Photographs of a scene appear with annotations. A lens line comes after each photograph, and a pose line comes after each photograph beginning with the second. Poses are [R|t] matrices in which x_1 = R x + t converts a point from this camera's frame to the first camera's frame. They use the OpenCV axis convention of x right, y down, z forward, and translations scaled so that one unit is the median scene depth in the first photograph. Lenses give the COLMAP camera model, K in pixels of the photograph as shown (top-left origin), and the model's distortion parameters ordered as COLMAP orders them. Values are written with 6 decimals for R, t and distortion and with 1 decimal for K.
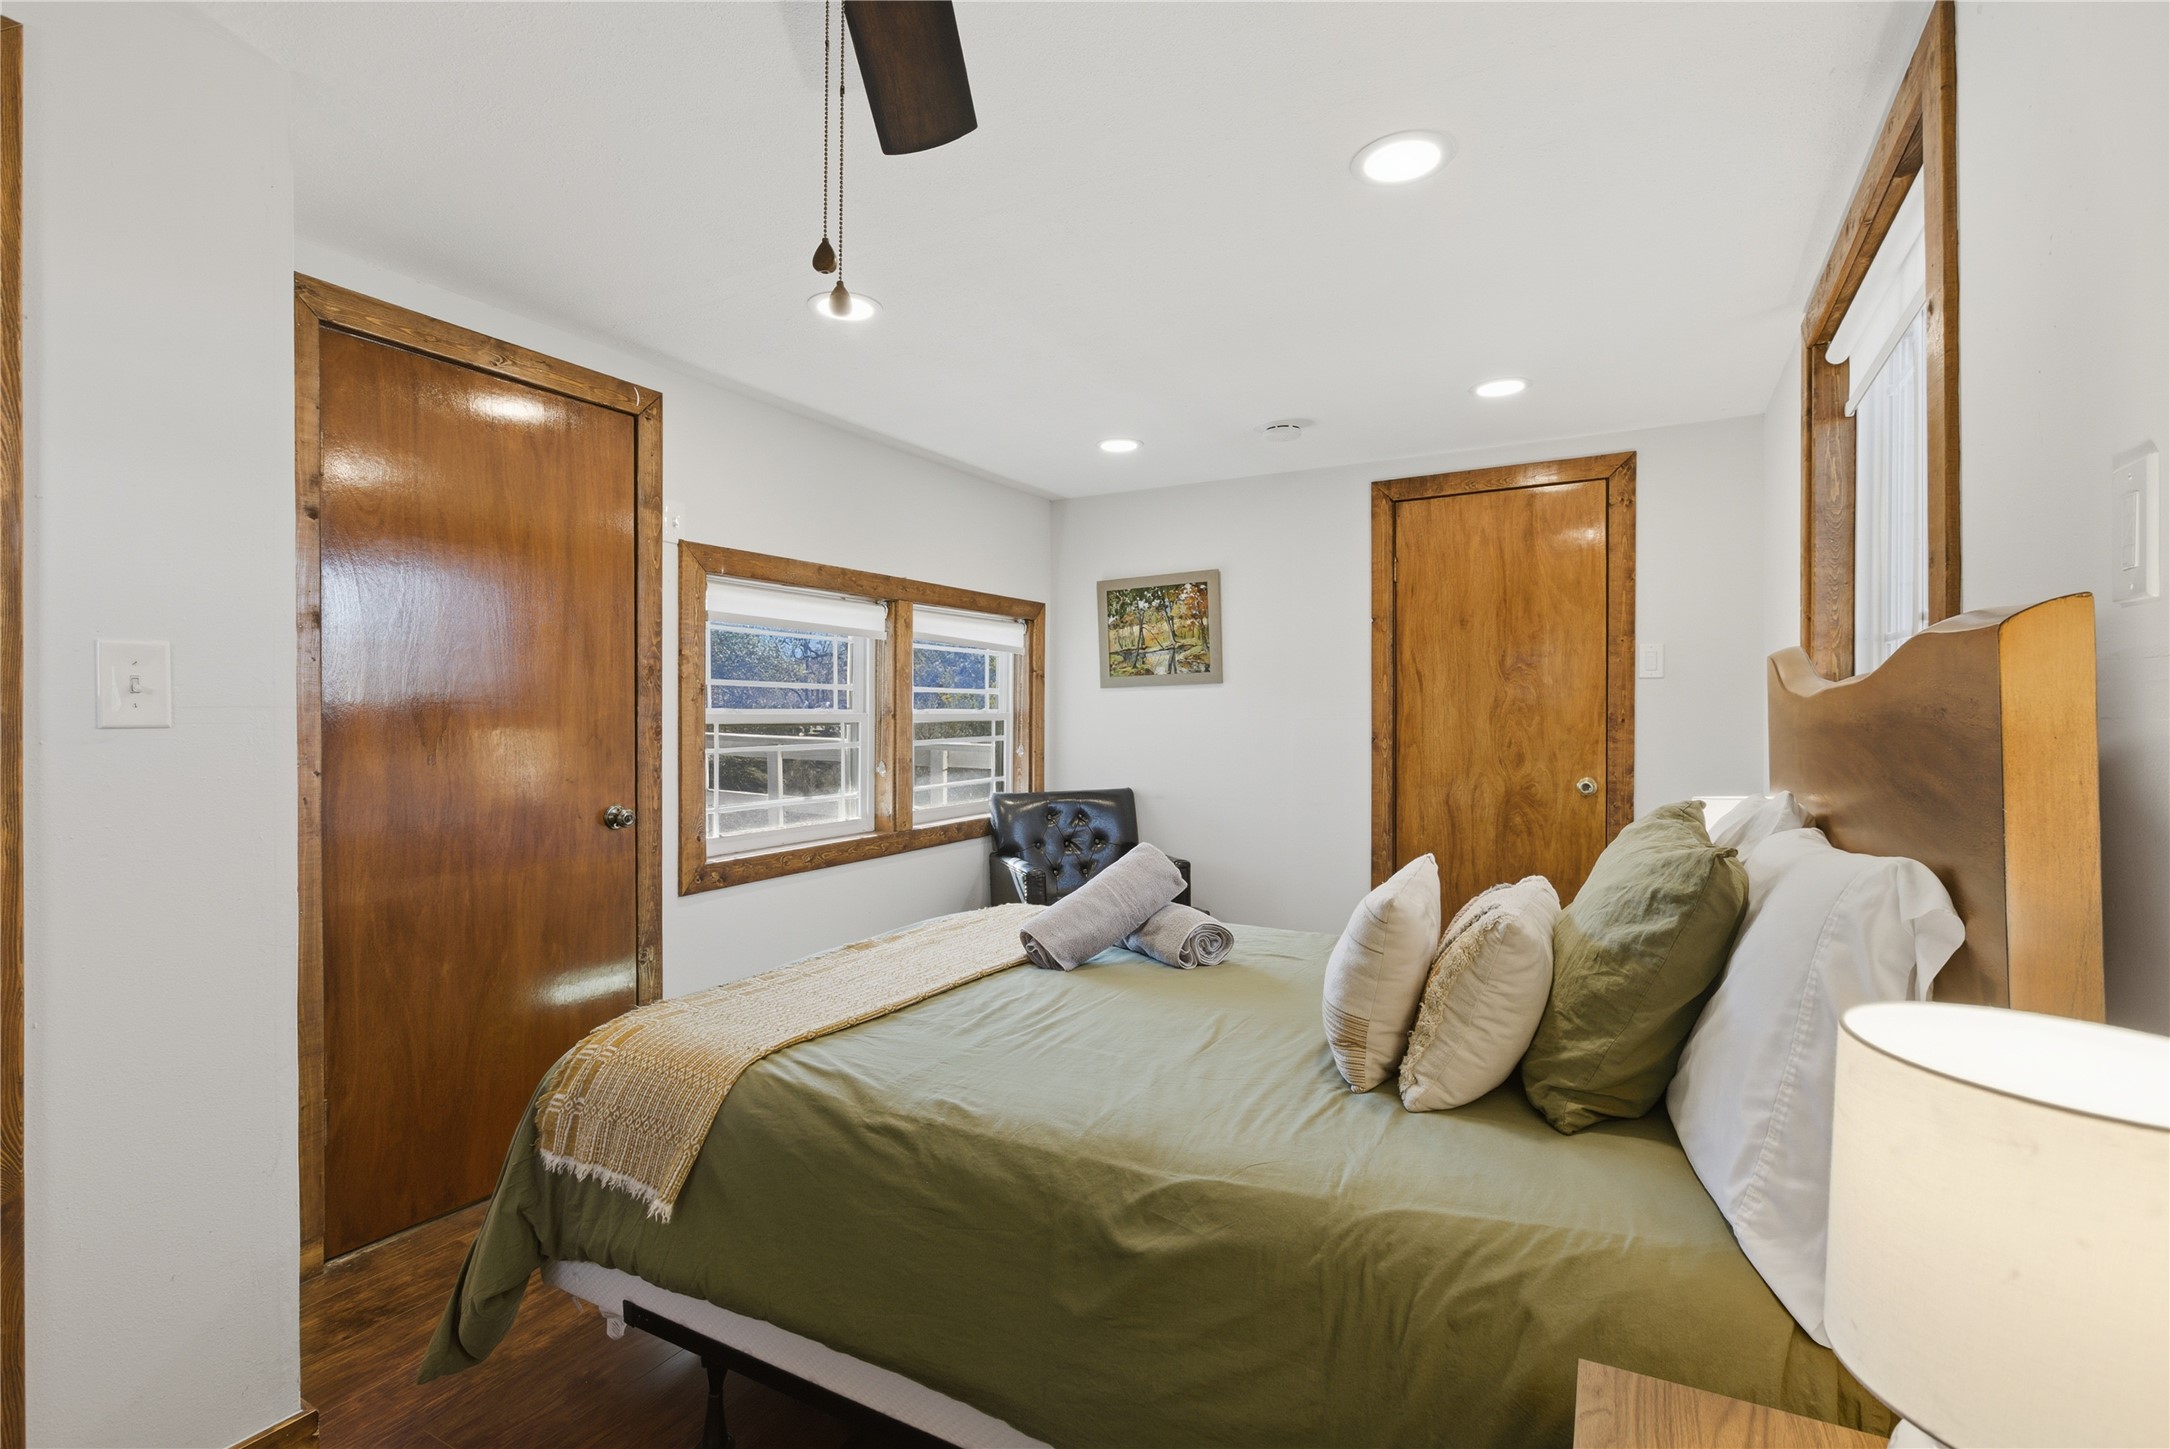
lens RADIAL K [[995.7, 0, 1086.7], [0, 995.7, 706.2], [0, 0, 1]] dist [-0.018980, 0.012402]
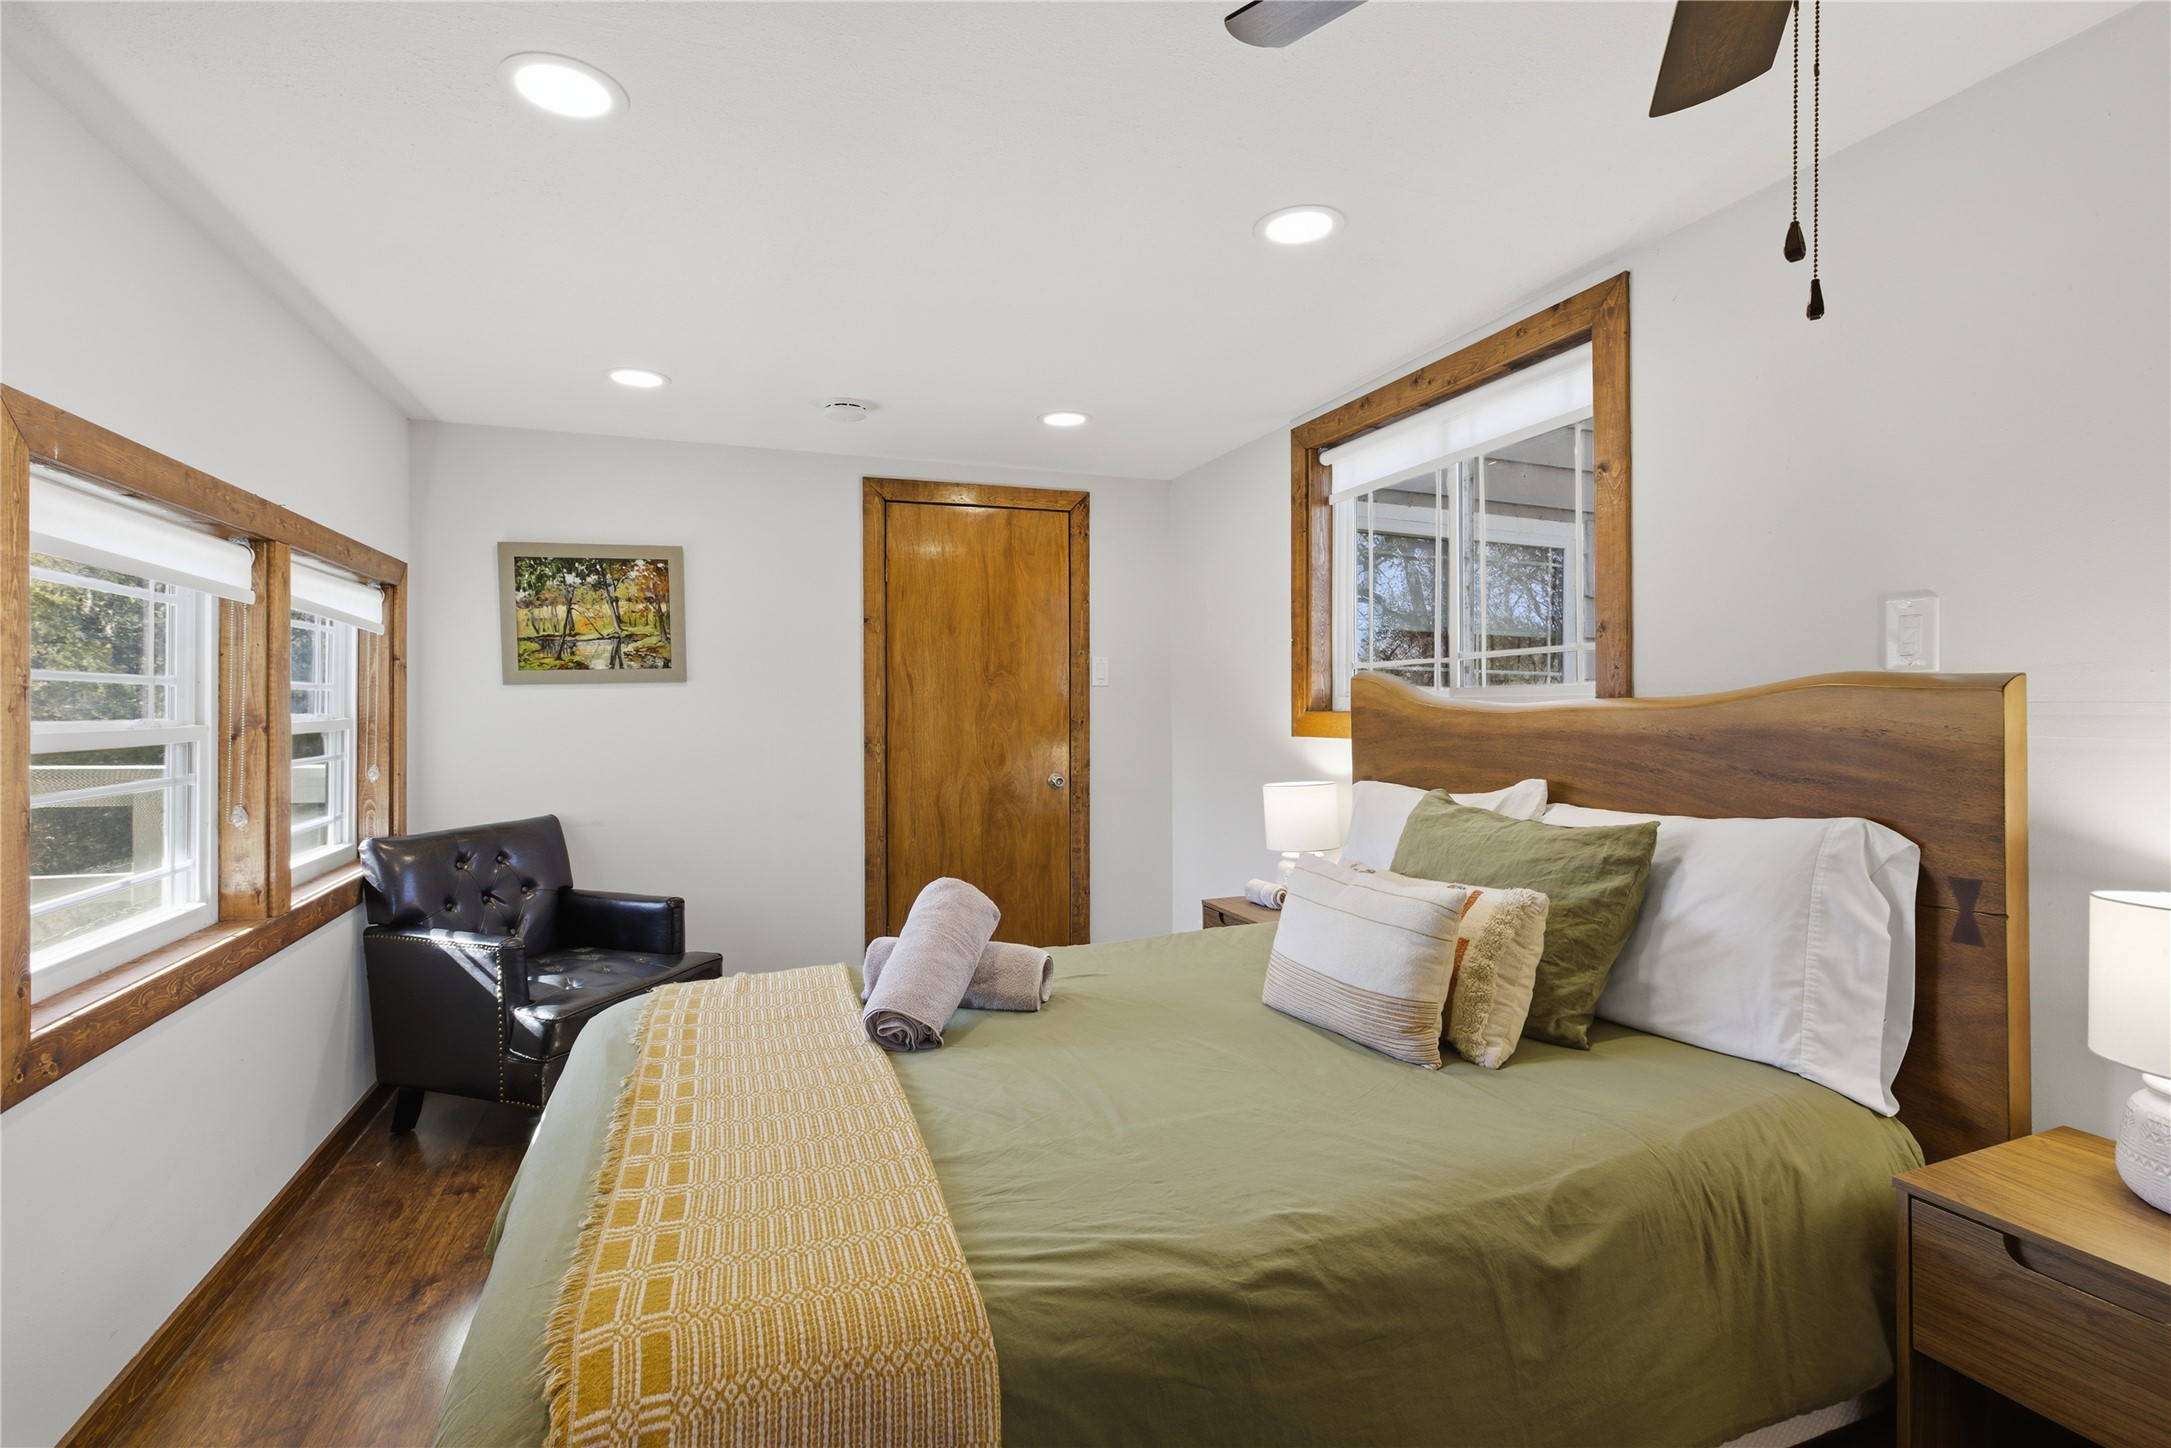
lens RADIAL K [[996.2, 0, 1087.2], [0, 996.2, 705.7], [0, 0, 1]] dist [-0.018980, 0.012402]
pose [[0.653370, 0.000027, 0.757039, -0.308574], [-0.005215, 0.999976, 0.004465, -0.009350], [-0.757021, -0.006865, 0.653355, 0.209346]]
